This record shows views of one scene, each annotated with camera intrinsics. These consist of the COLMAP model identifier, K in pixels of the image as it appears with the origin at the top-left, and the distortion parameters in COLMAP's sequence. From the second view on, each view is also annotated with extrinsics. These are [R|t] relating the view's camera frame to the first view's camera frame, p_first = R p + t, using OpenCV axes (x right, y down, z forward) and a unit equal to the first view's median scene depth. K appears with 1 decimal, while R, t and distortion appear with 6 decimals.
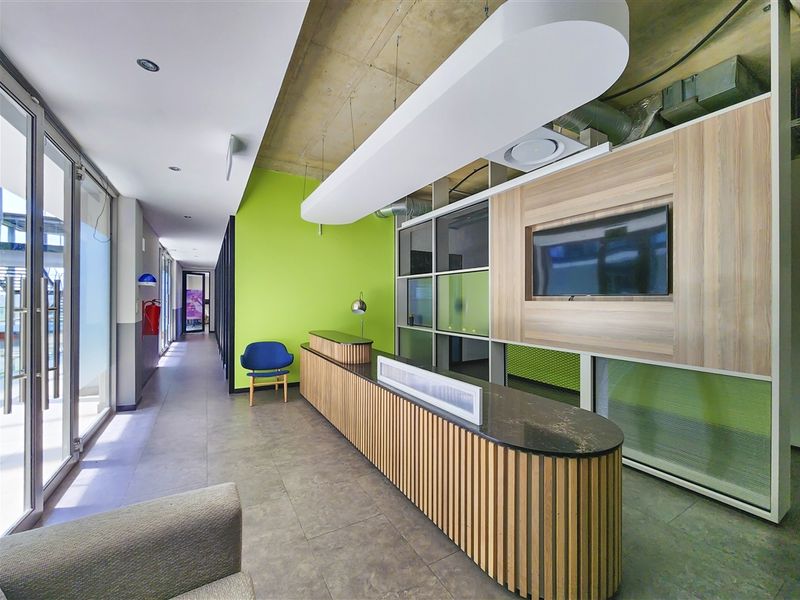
lens RADIAL K [[328.0, 0, 402.4], [0, 328.0, 299.5], [0, 0, 1]] dist [-0.001317, -0.000212]
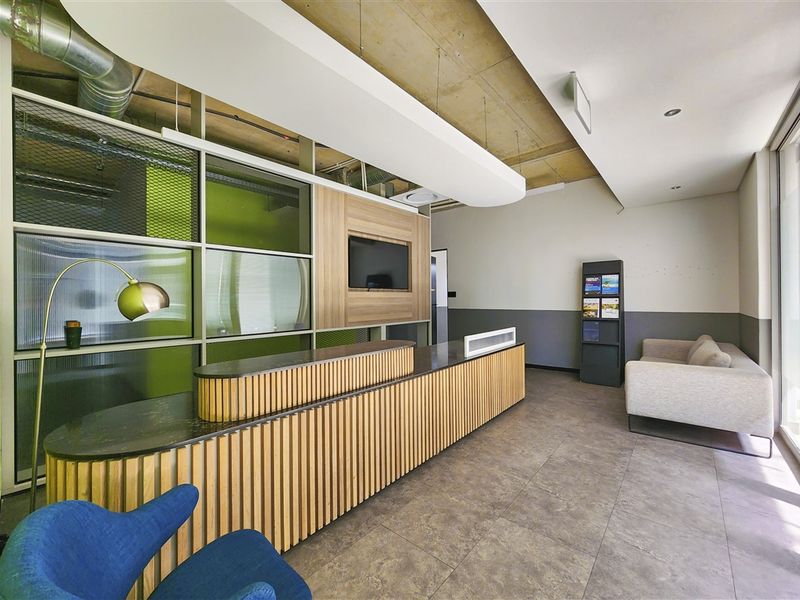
lens RADIAL K [[328.0, 0, 400.4], [0, 328.0, 296.3], [0, 0, 1]] dist [-0.001317, -0.000212]
pose [[-0.309901, 0.006412, 0.950747, -0.968435], [0.008654, 0.999955, -0.003923, 0.033134], [-0.950730, 0.007011, -0.309942, 1.406115]]
